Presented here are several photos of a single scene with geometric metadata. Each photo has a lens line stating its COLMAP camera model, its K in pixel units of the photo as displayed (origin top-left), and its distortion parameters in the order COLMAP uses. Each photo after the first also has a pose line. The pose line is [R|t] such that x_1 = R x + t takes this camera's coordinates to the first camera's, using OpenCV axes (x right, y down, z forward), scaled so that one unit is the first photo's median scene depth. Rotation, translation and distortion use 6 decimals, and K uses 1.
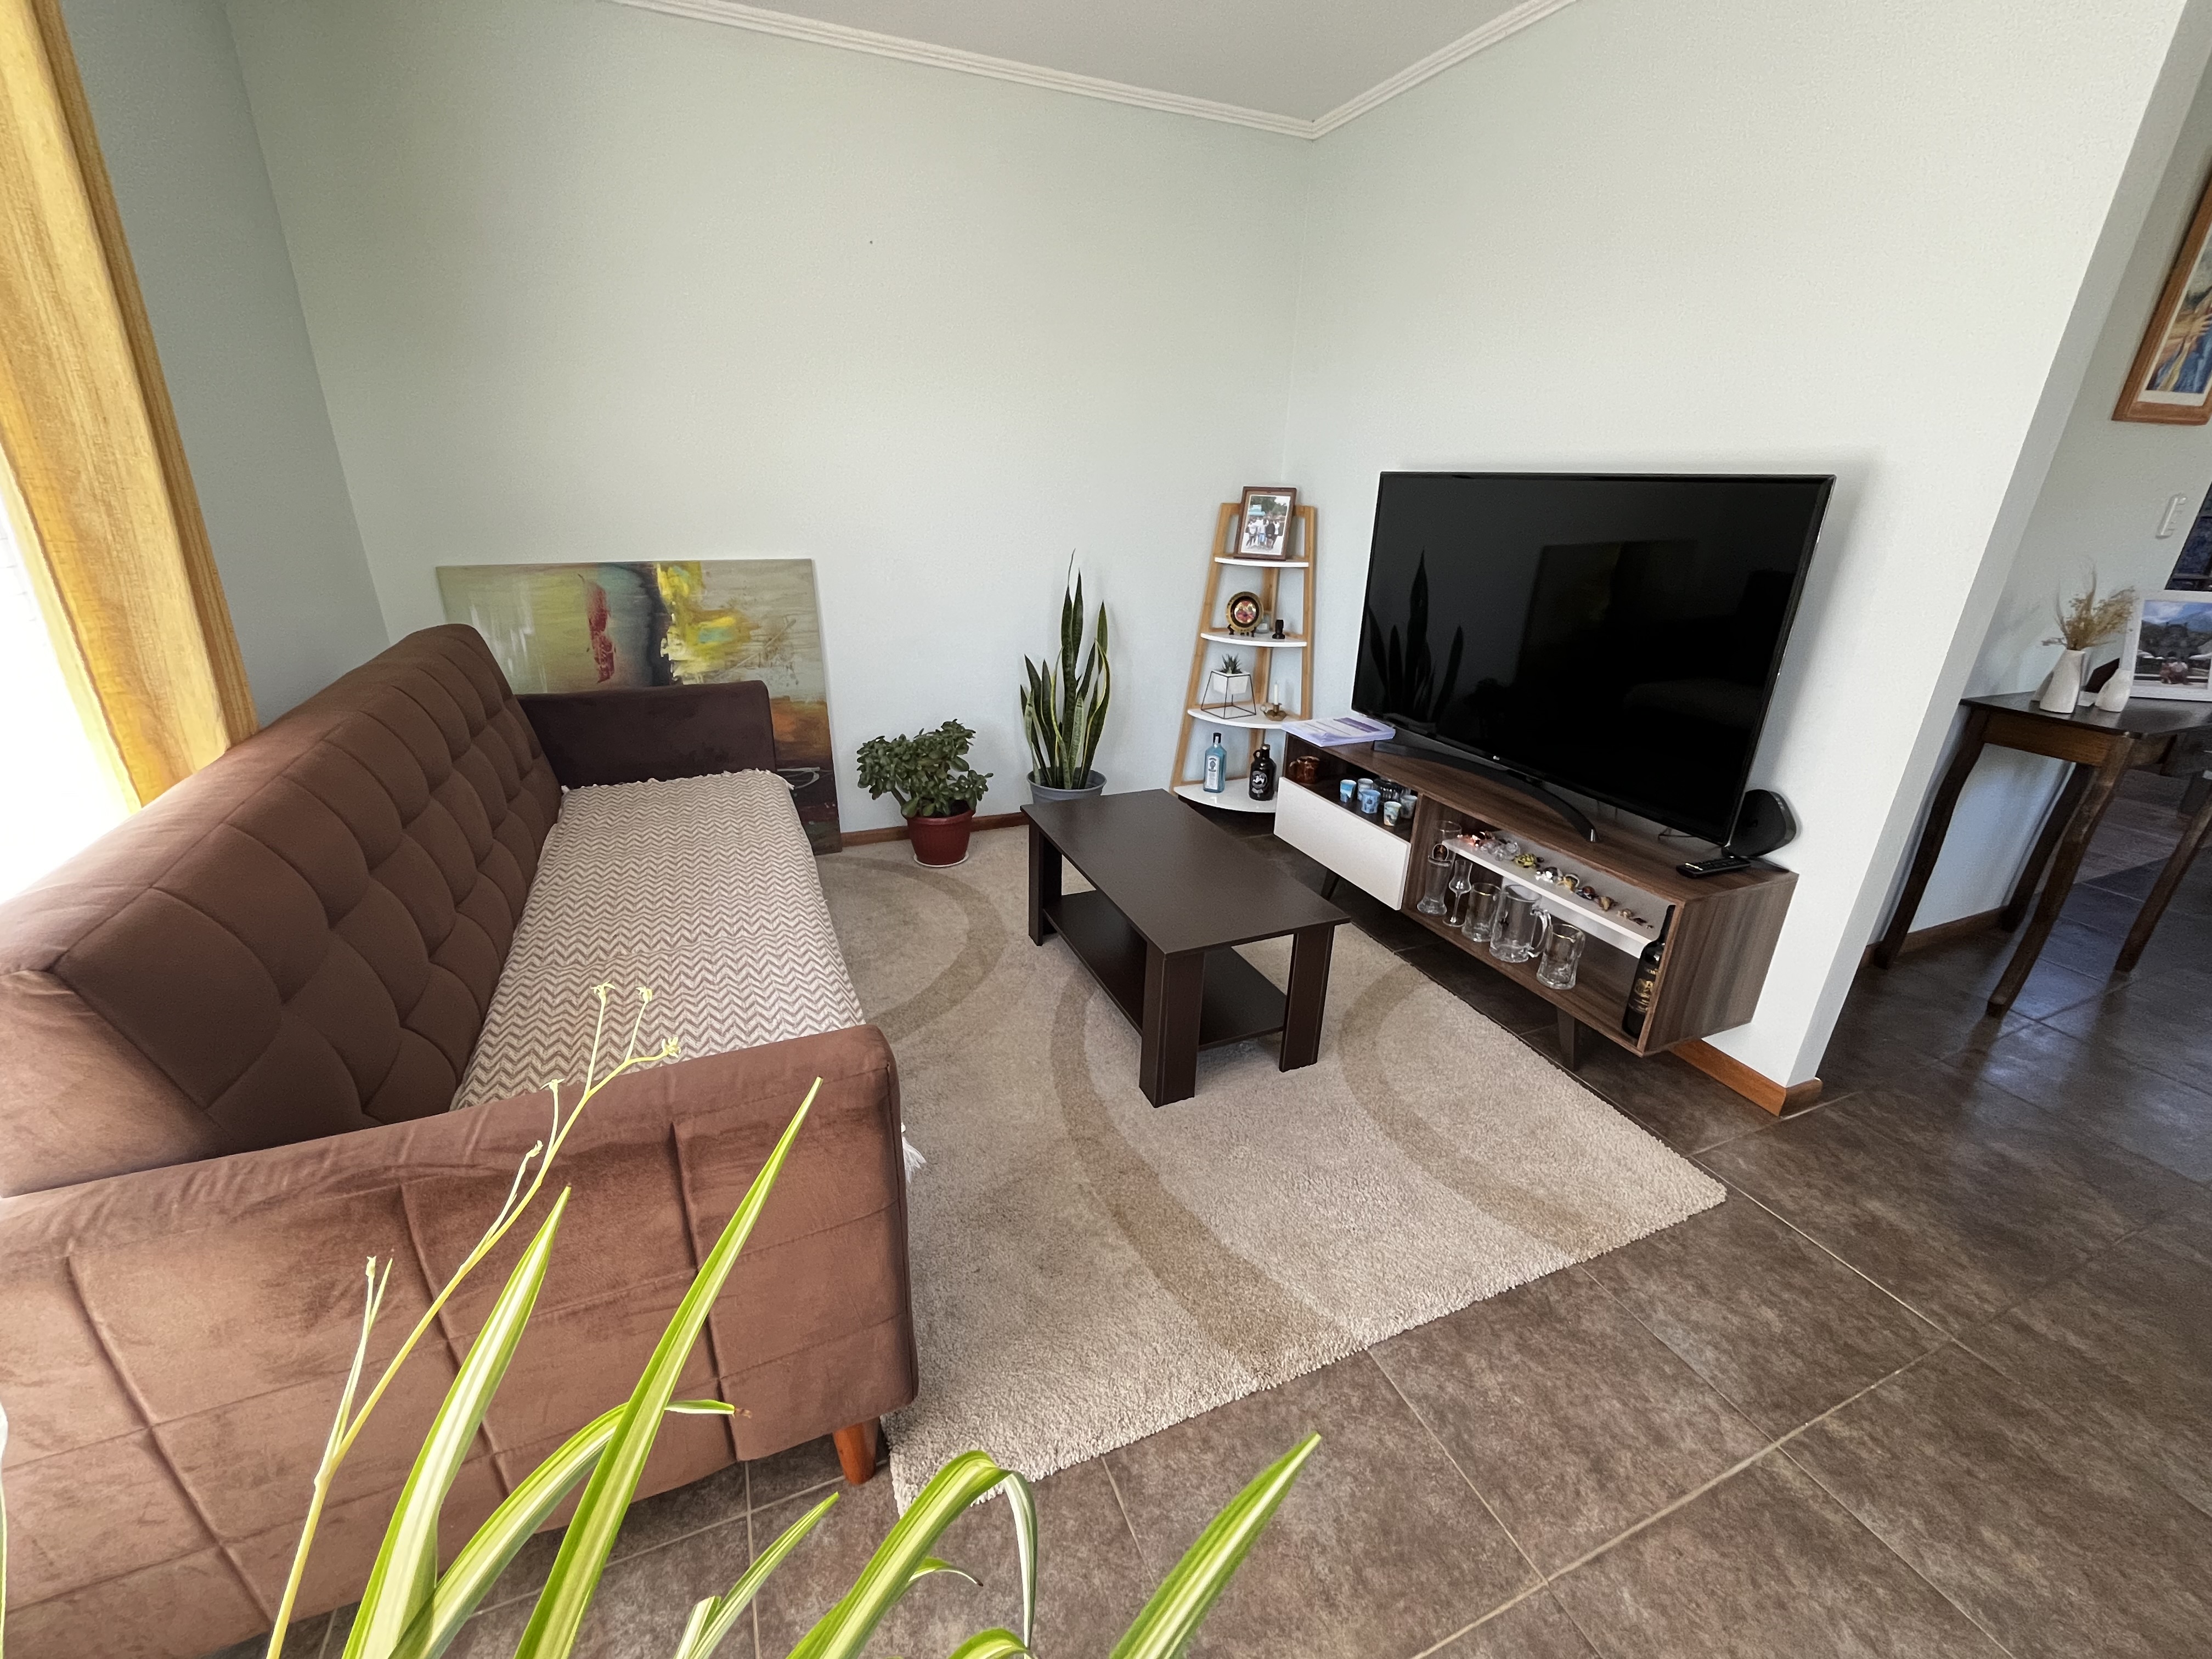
lens RADIAL K [[899.4, 0, 1097.4], [0, 899.4, 824.8], [0, 0, 1]] dist [0.001615, -0.002069]
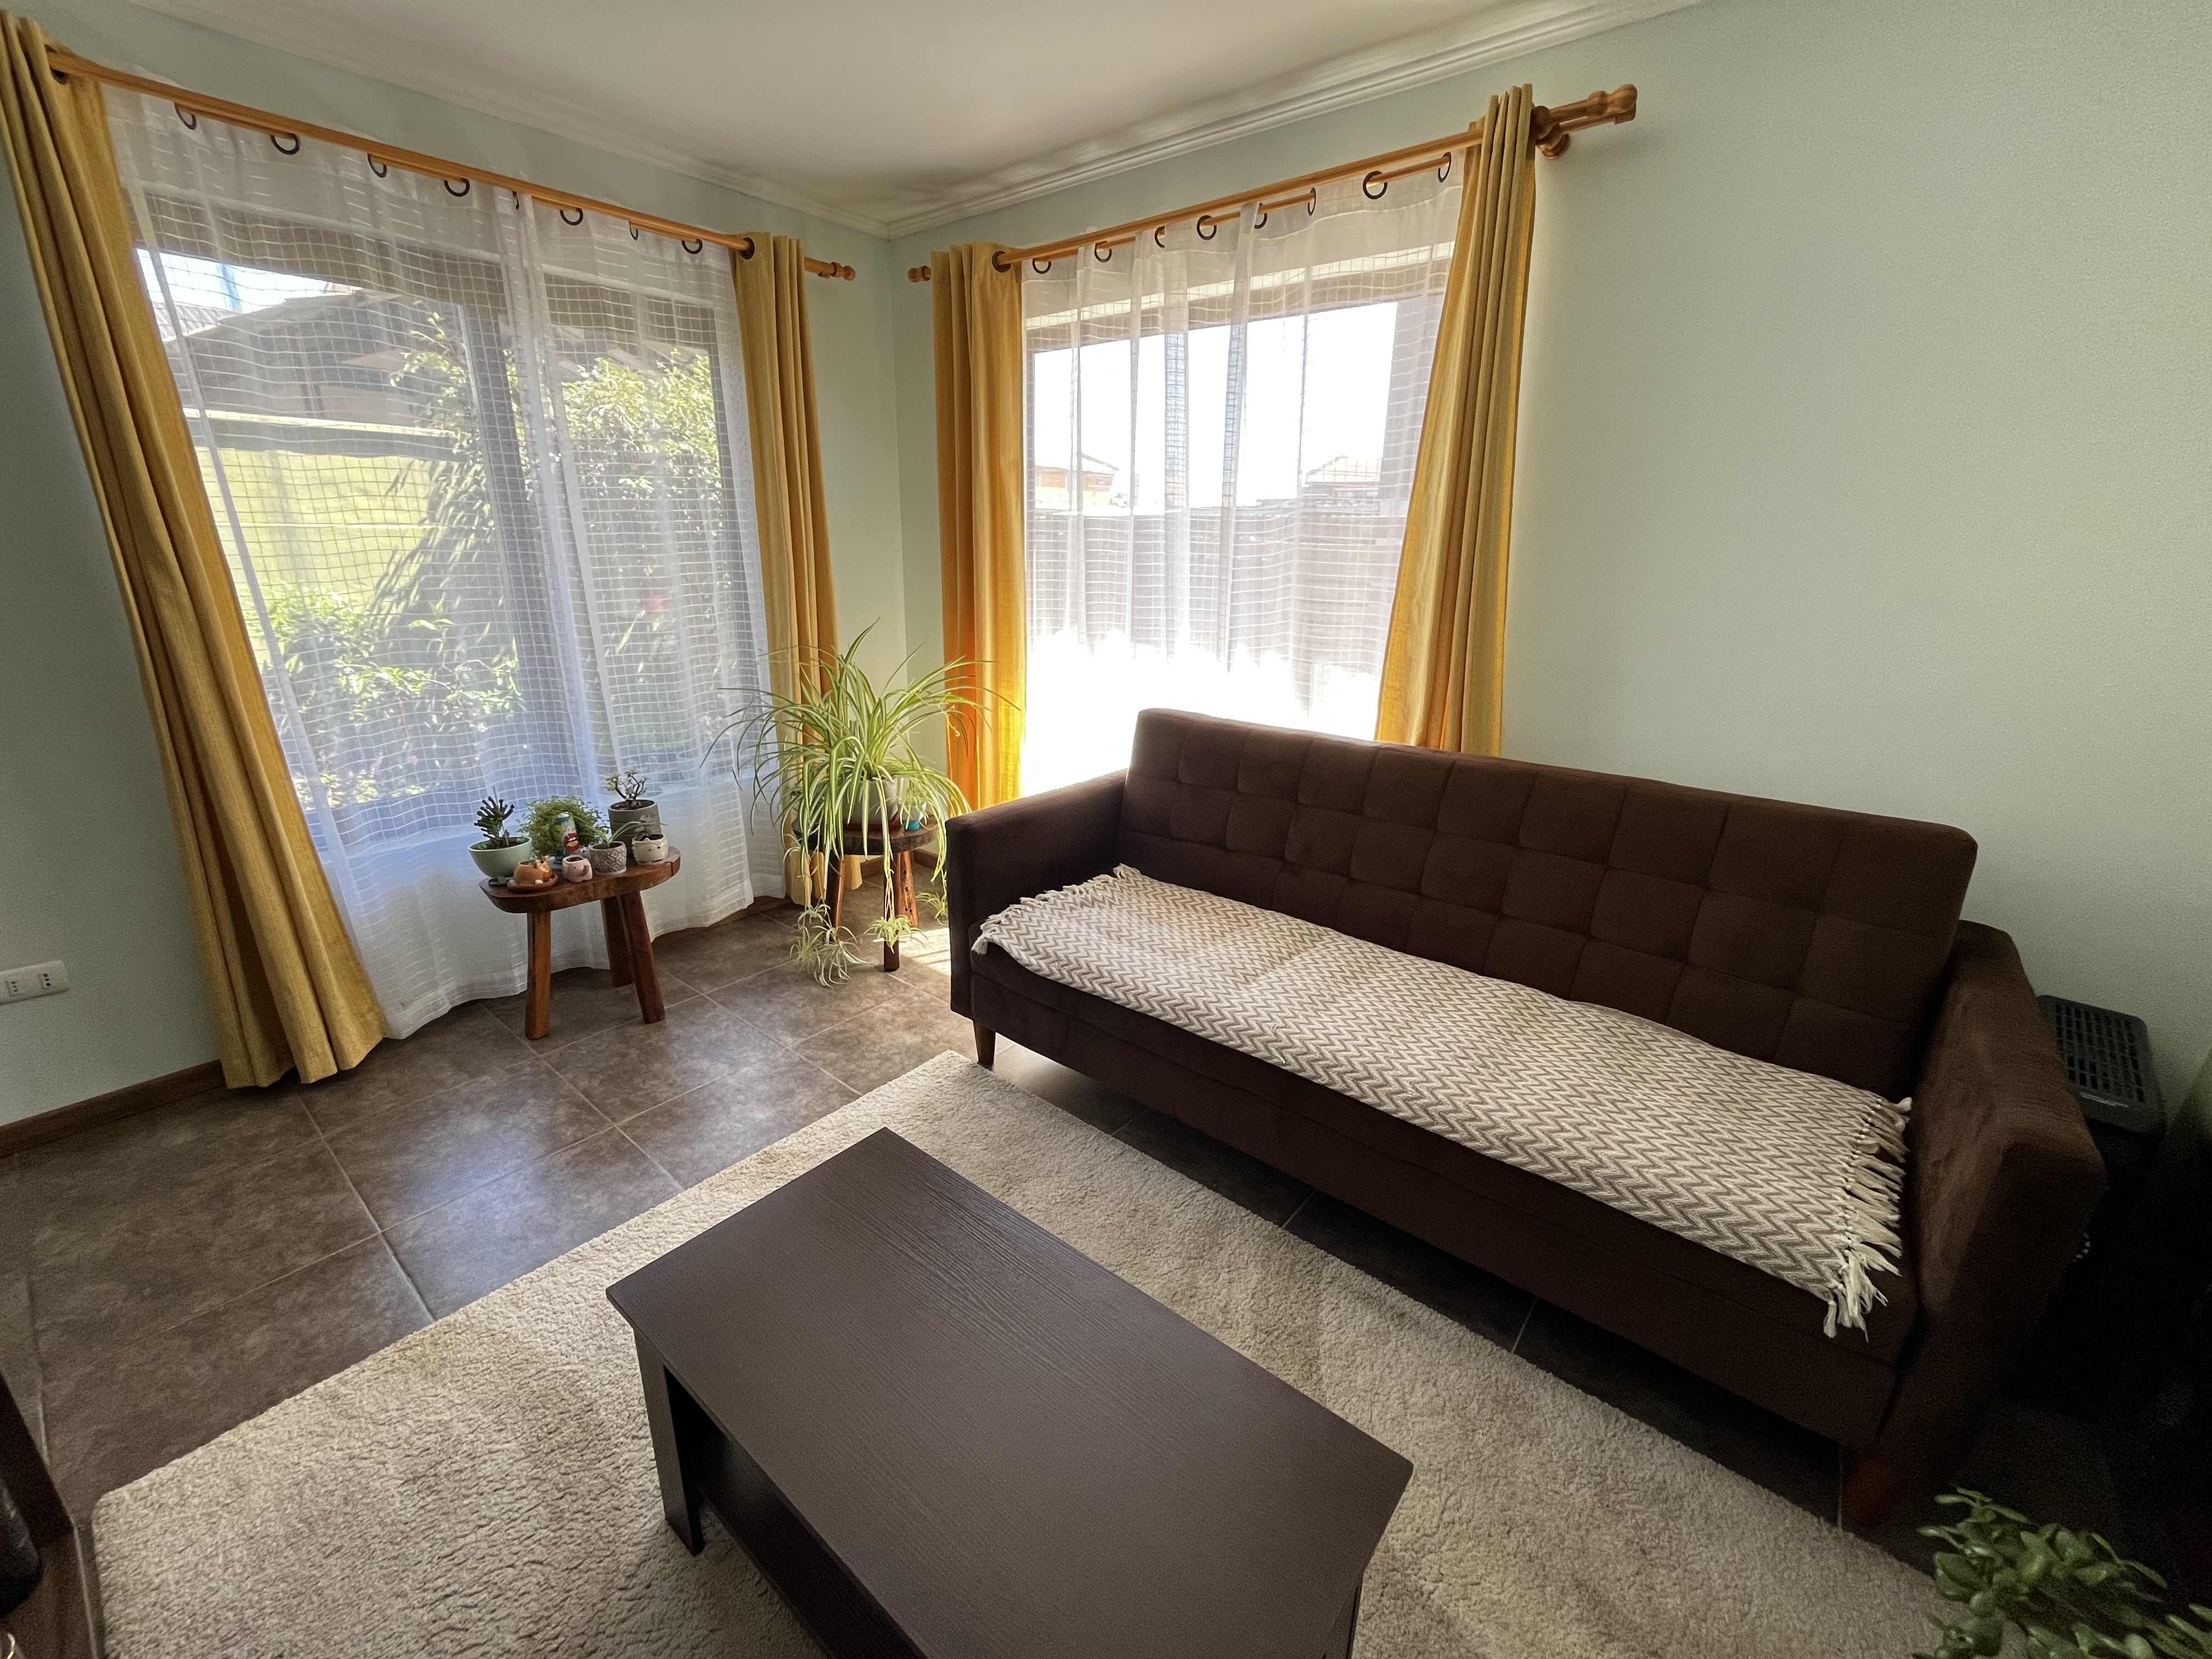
lens RADIAL K [[899.4, 0, 1103.2], [0, 899.4, 823.7], [0, 0, 1]] dist [0.001615, -0.002069]
pose [[-0.882805, 0.101464, -0.458651, 0.168504], [-0.208705, 0.790007, 0.576481, -0.411504], [0.420830, 0.604643, -0.676246, 0.992054]]
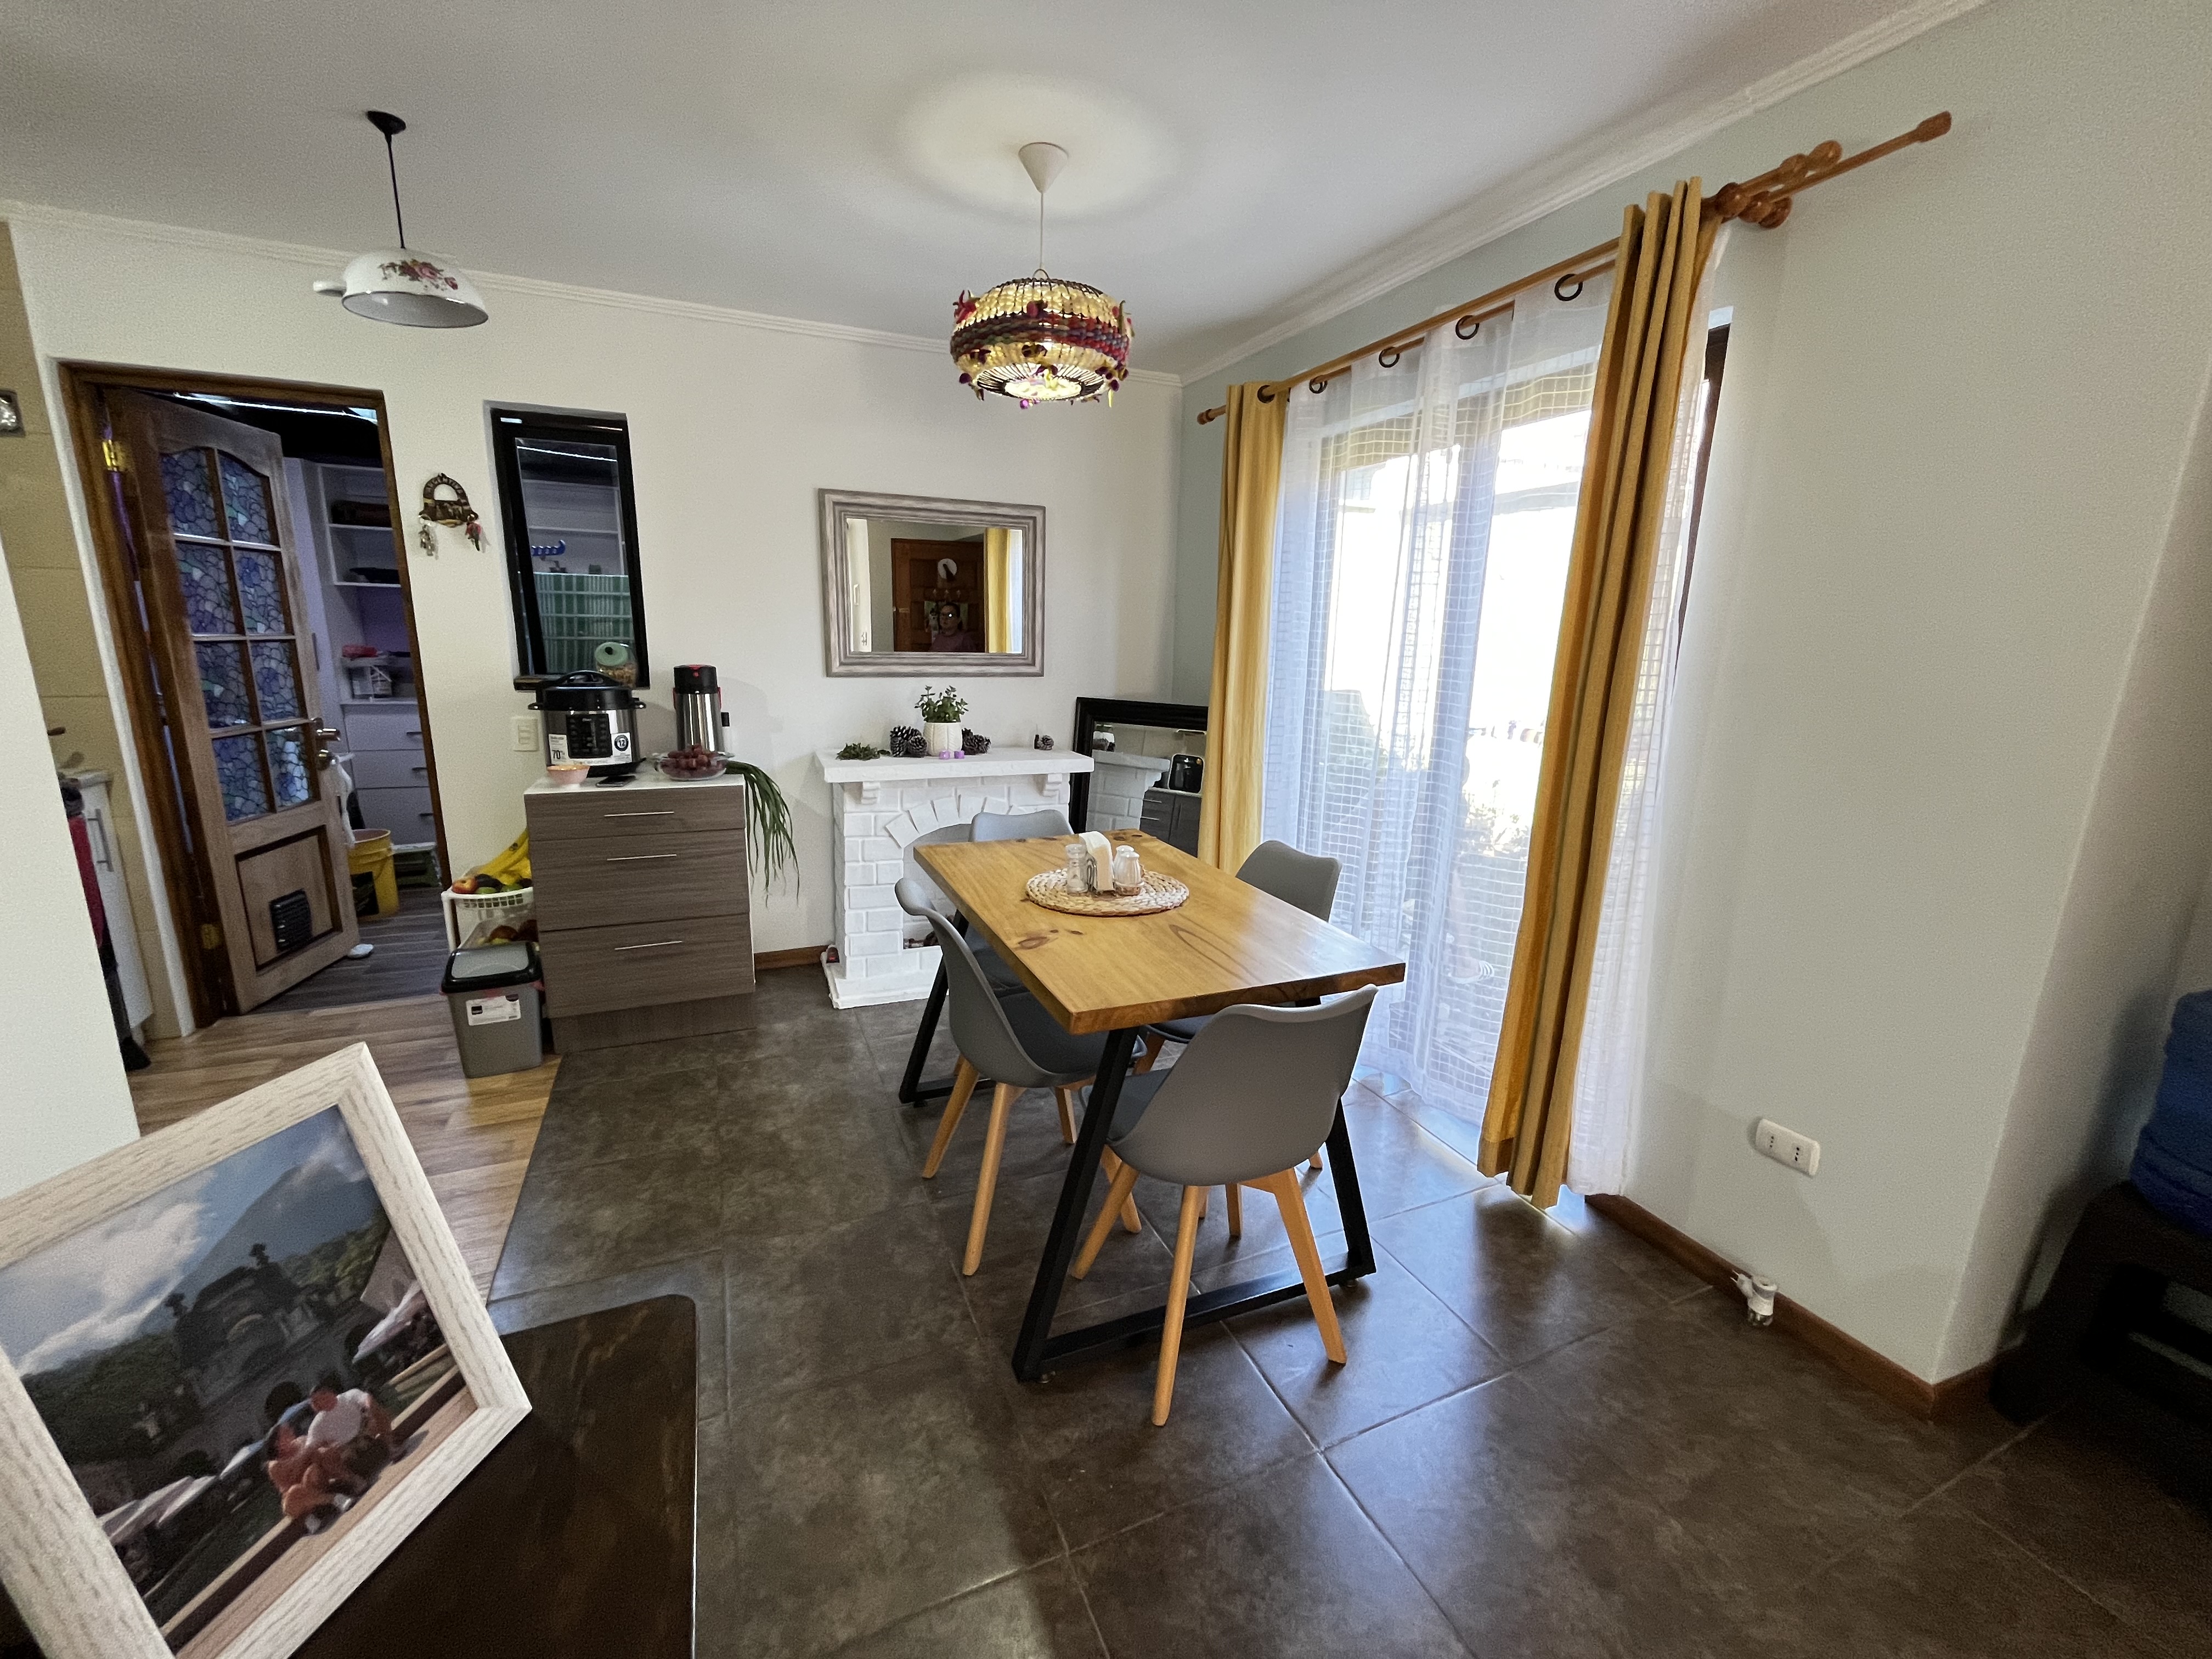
lens RADIAL K [[899.4, 0, 1104.3], [0, 899.4, 828.0], [0, 0, 1]] dist [0.001615, -0.002069]
pose [[-0.008744, -0.244858, 0.969519, 0.928846], [0.341907, 0.910388, 0.233008, -0.269134], [-0.939693, 0.333523, 0.075759, 0.686442]]
